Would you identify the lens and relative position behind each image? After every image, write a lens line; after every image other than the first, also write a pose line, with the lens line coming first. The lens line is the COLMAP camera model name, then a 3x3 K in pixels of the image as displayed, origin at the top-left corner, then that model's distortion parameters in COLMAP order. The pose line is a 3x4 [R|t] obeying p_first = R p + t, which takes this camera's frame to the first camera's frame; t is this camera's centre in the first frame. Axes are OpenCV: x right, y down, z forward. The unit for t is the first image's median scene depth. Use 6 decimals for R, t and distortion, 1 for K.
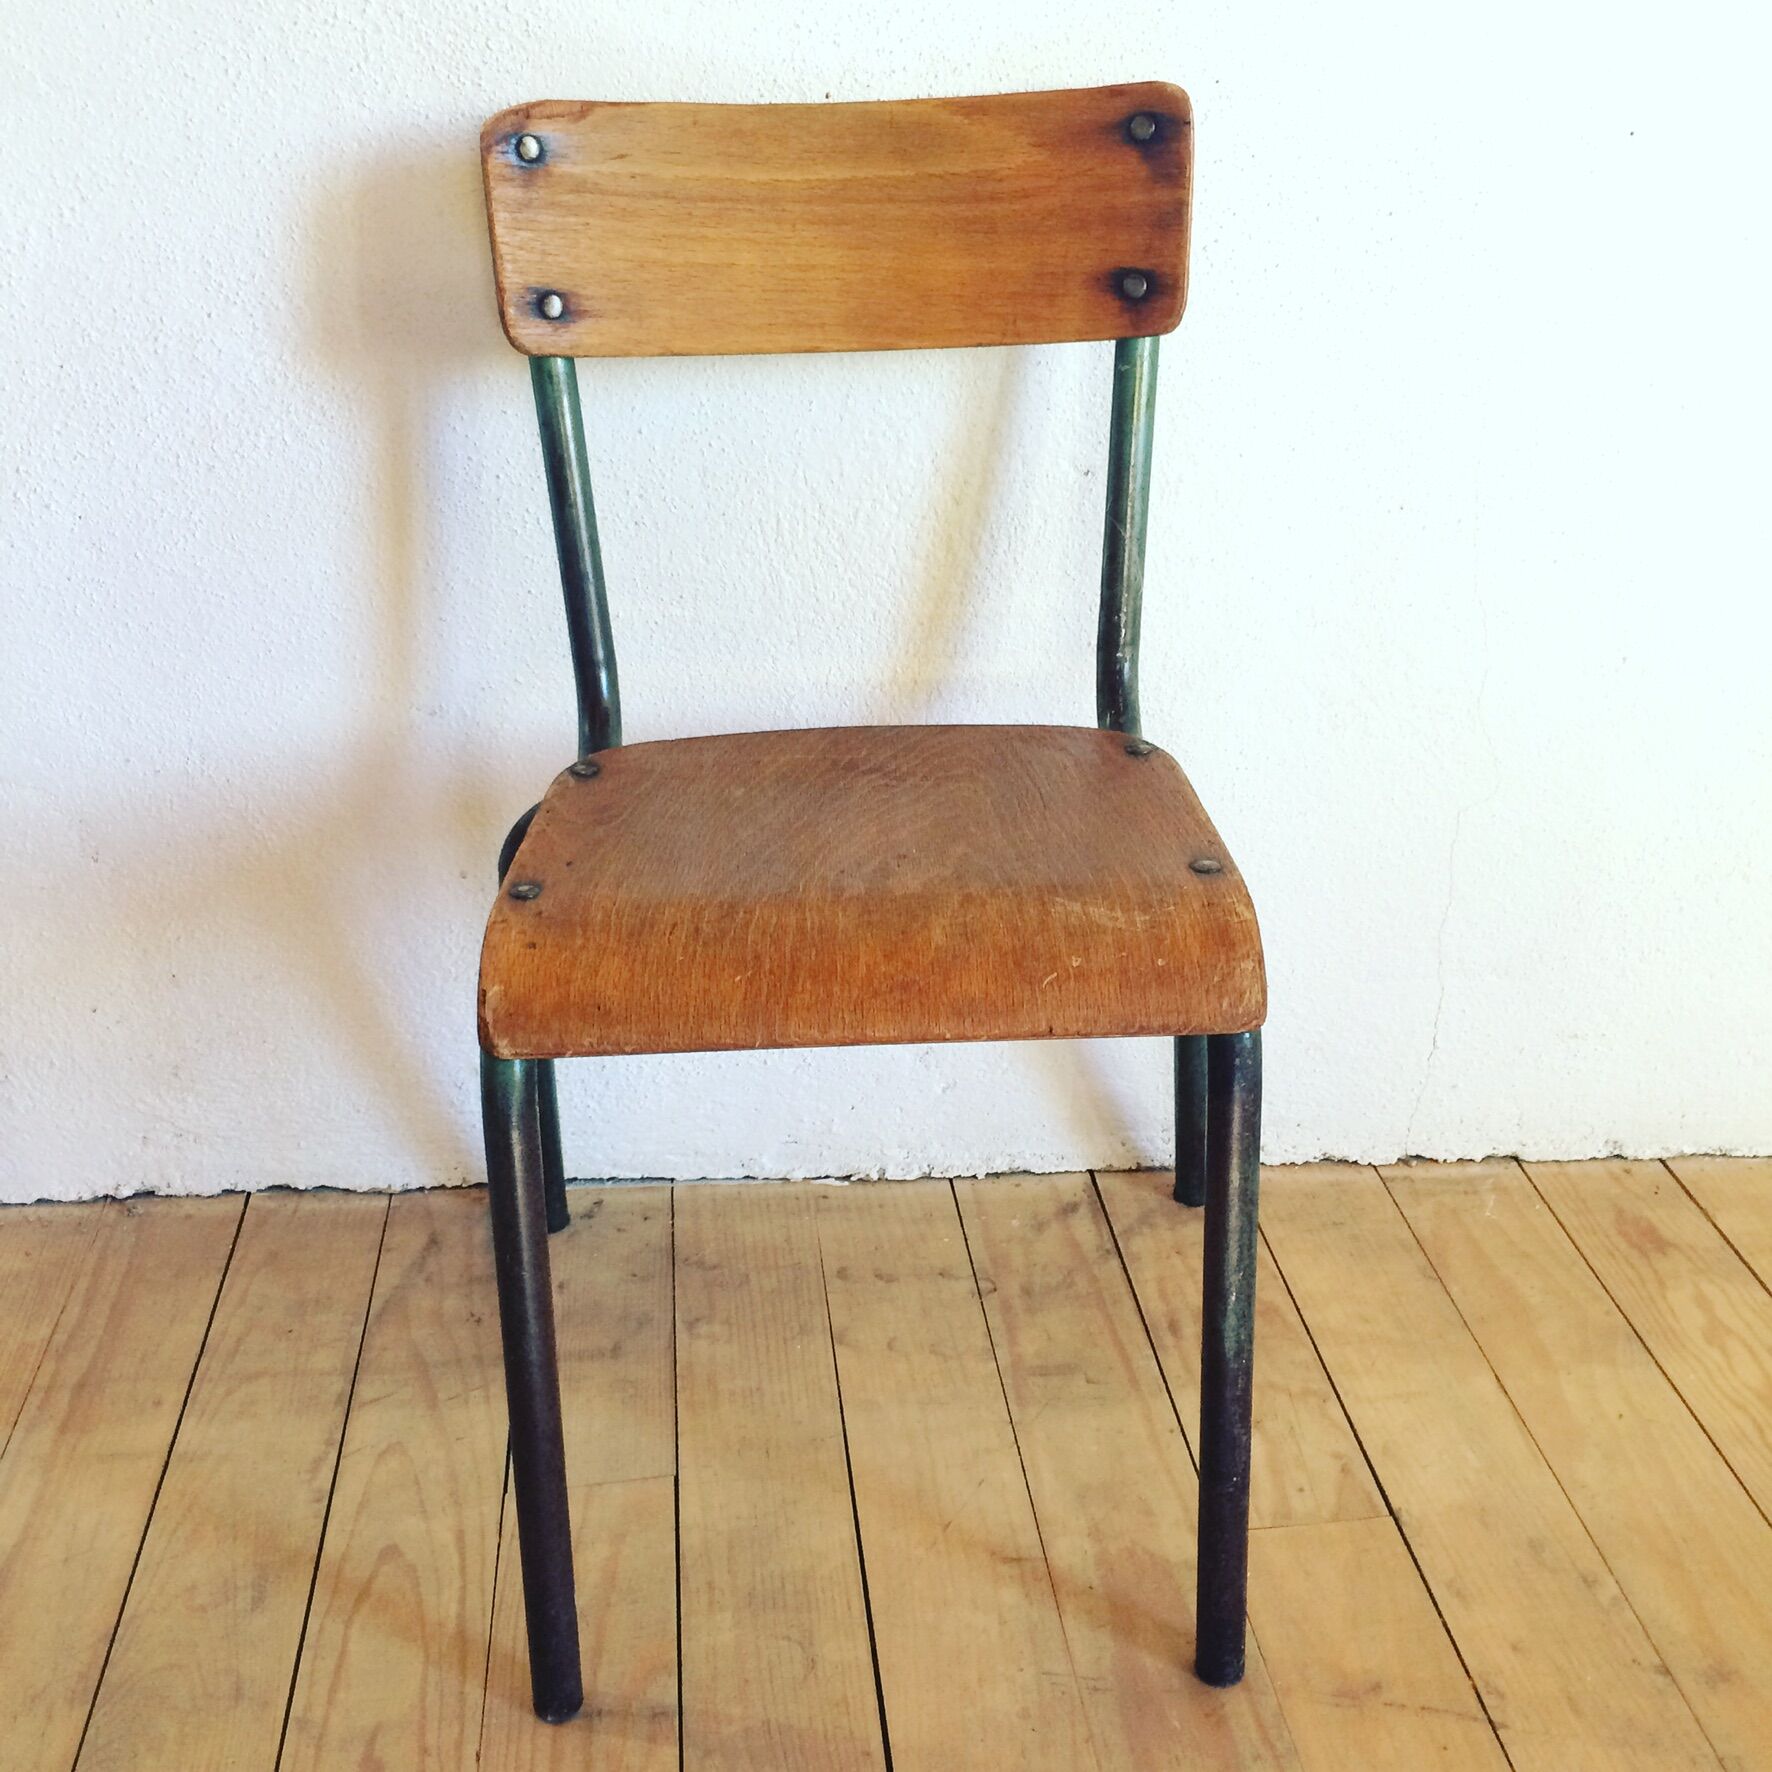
lens RADIAL K [[2123.8, 0, 884.3], [0, 2123.8, 892.3], [0, 0, 1]] dist [0.049415, 0.000000]
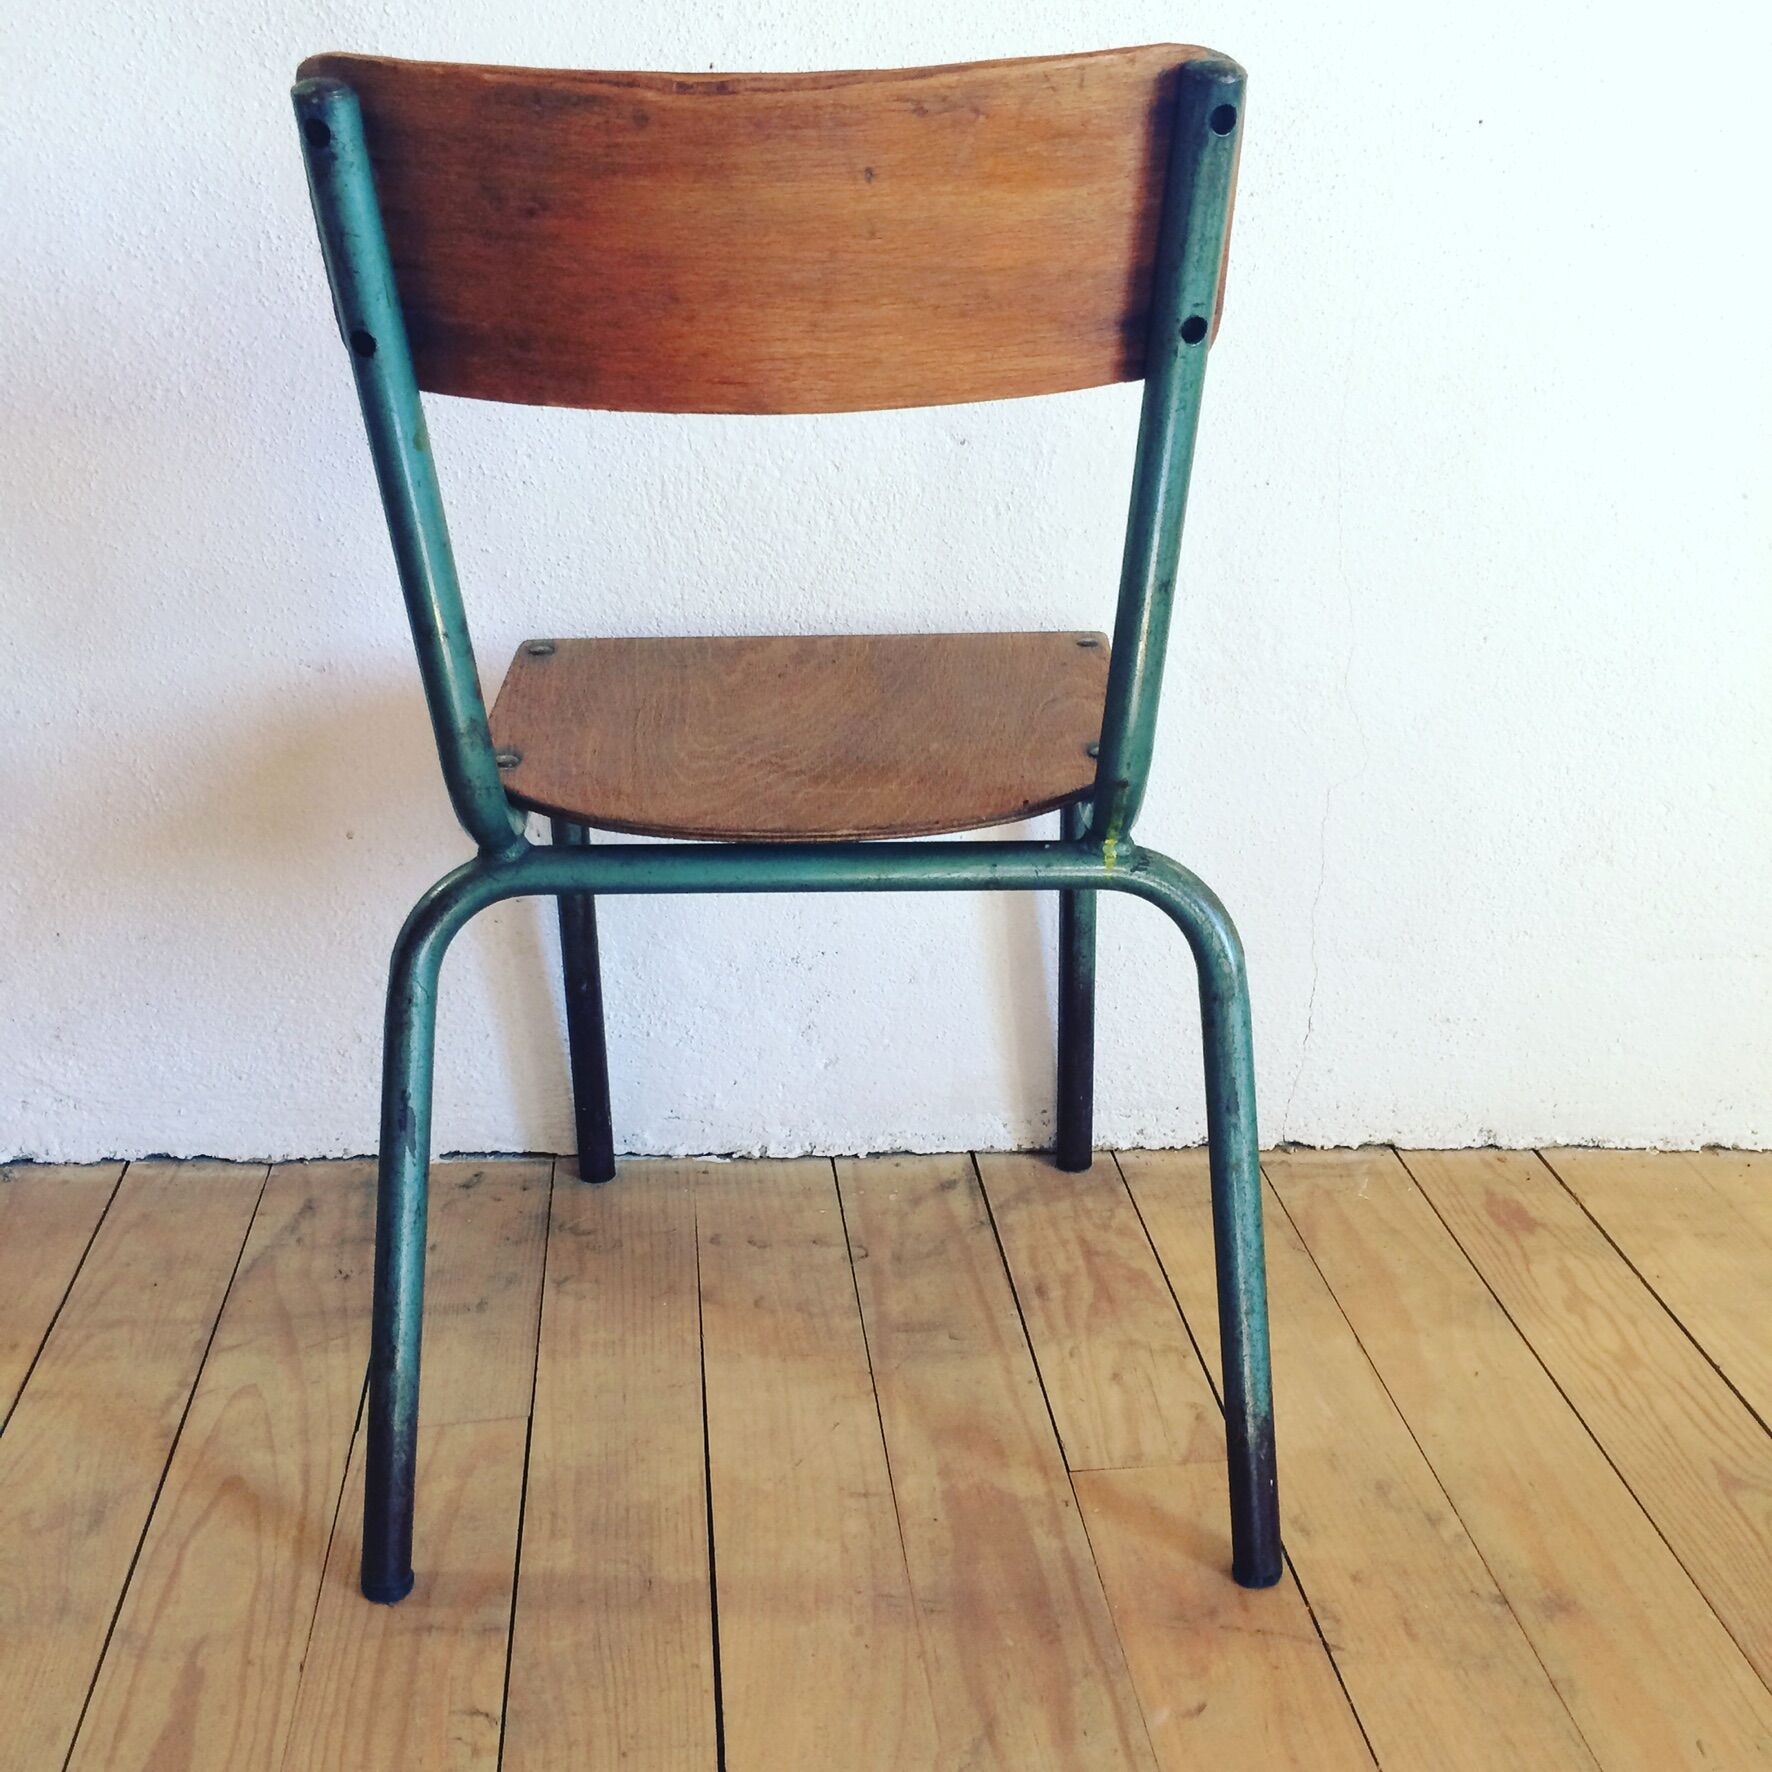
lens RADIAL K [[2123.8, 0, 889.2], [0, 2123.8, 884.5], [0, 0, 1]] dist [0.049415, 0.000000]
pose [[0.999755, 0.019057, 0.011221, 0.049960], [-0.018182, 0.997130, -0.073487, 0.089218], [-0.012589, 0.073265, 0.997233, -0.011181]]
